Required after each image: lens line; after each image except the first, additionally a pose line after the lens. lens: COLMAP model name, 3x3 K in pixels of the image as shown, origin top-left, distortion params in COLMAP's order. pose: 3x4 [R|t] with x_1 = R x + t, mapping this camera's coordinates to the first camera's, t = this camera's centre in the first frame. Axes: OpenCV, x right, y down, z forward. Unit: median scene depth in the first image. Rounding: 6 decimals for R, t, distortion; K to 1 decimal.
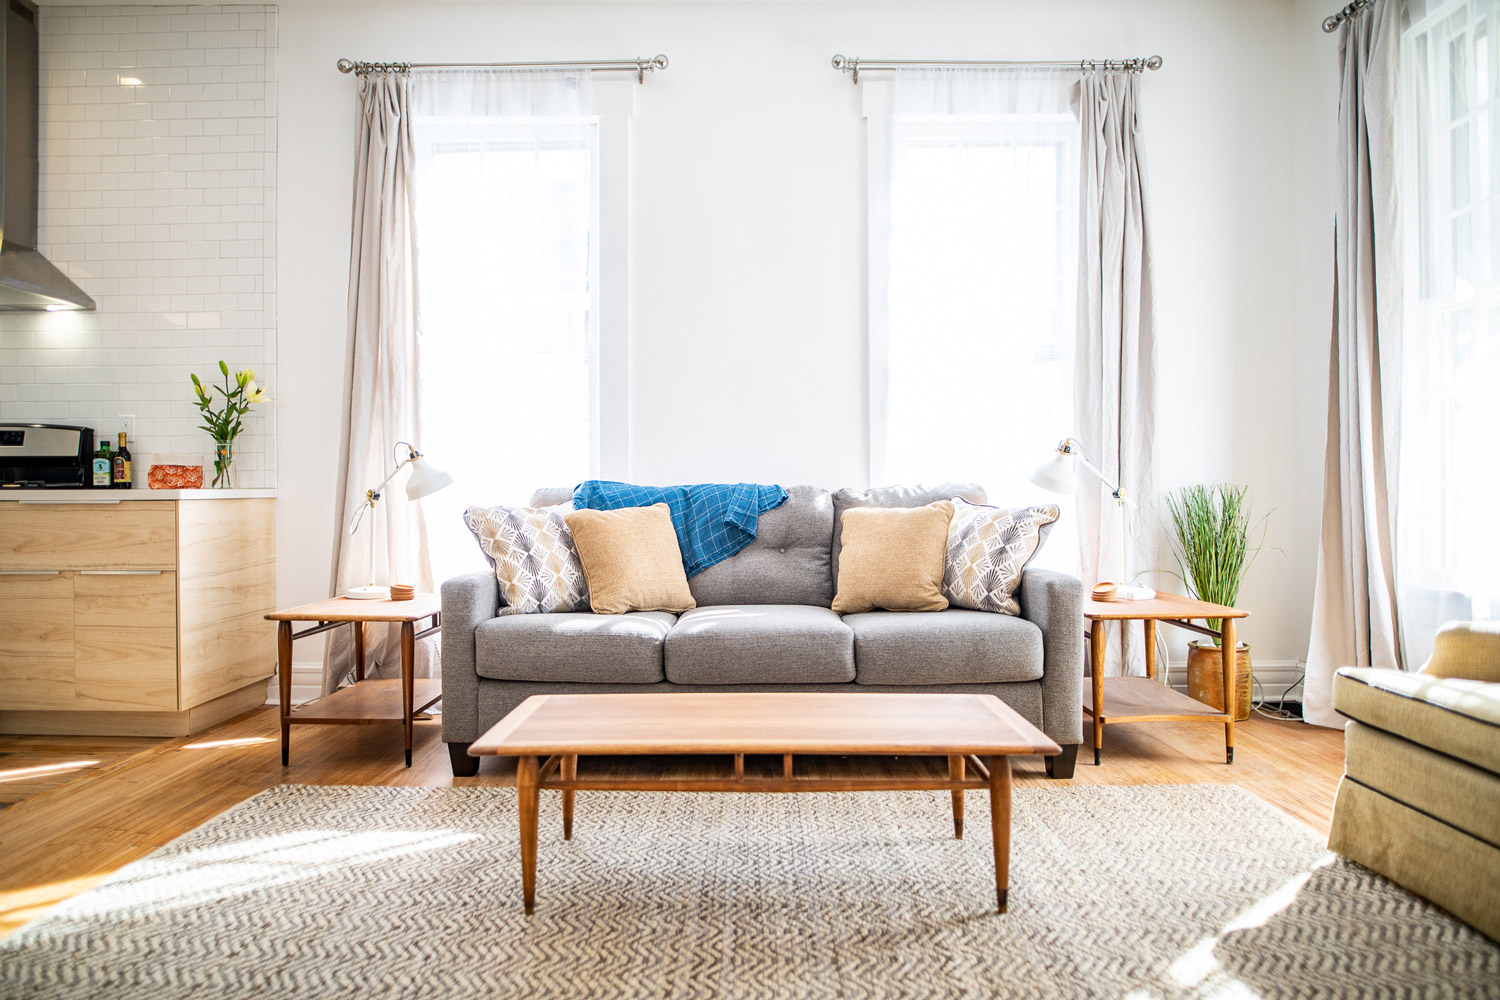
lens RADIAL K [[862.6, 0, 752.4], [0, 862.6, 498.2], [0, 0, 1]] dist [-0.024805, 0.002788]
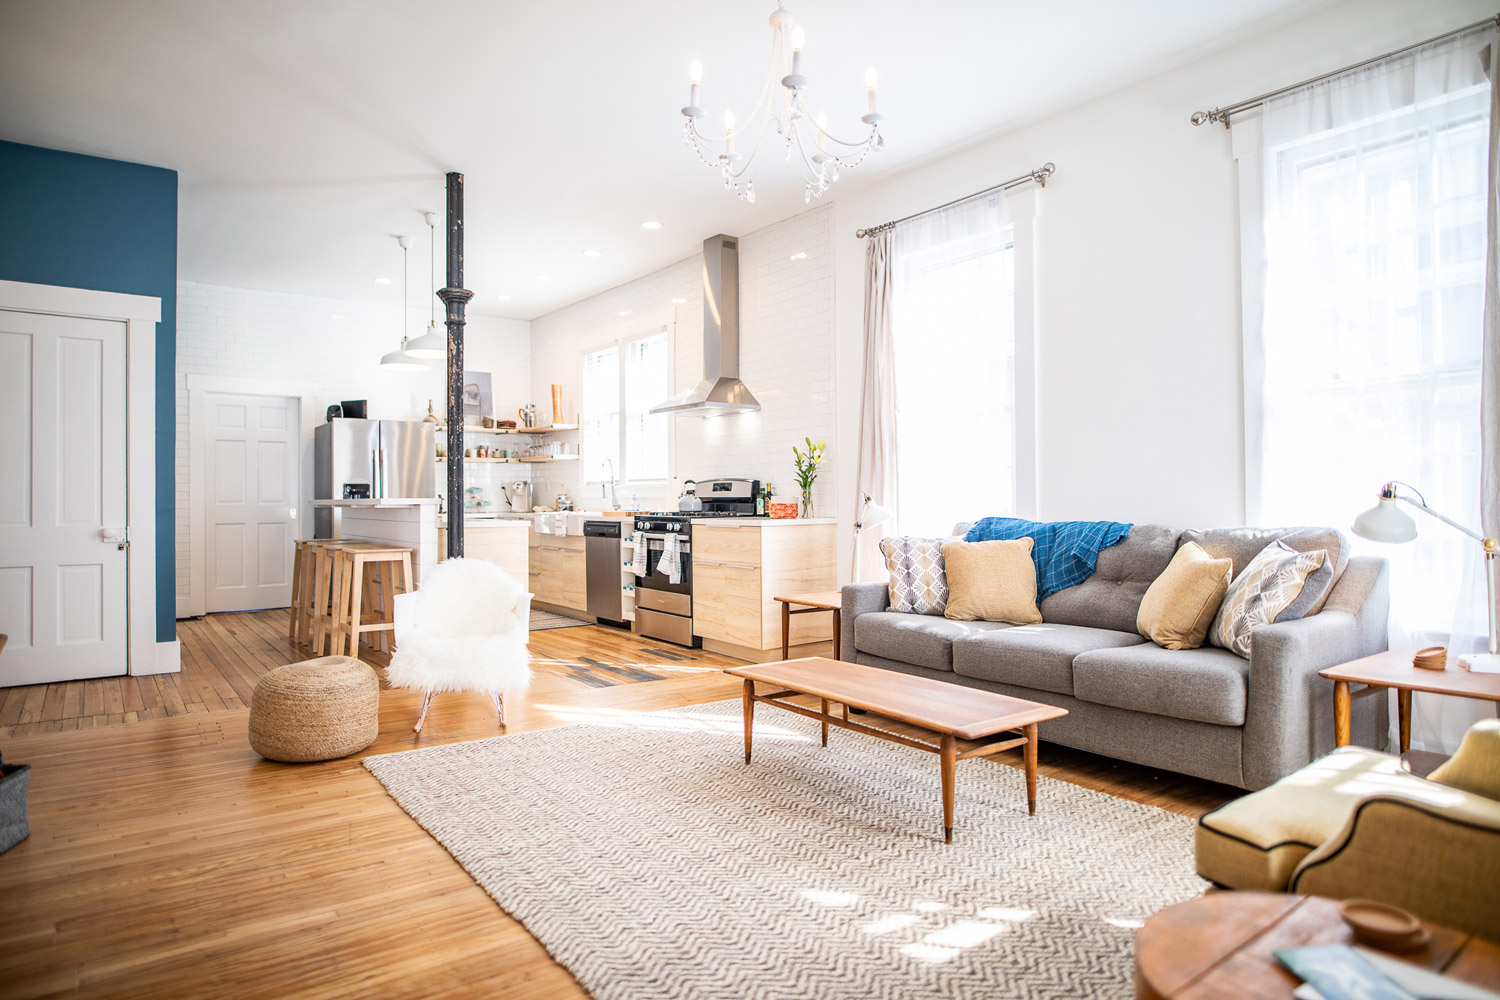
lens RADIAL K [[862.6, 0, 742.2], [0, 862.6, 497.9], [0, 0, 1]] dist [-0.024805, 0.002788]
pose [[0.606363, -0.001801, -0.795186, 0.626293], [-0.007510, 0.999940, -0.007991, -0.037595], [0.795153, 0.010817, 0.606313, -0.068571]]
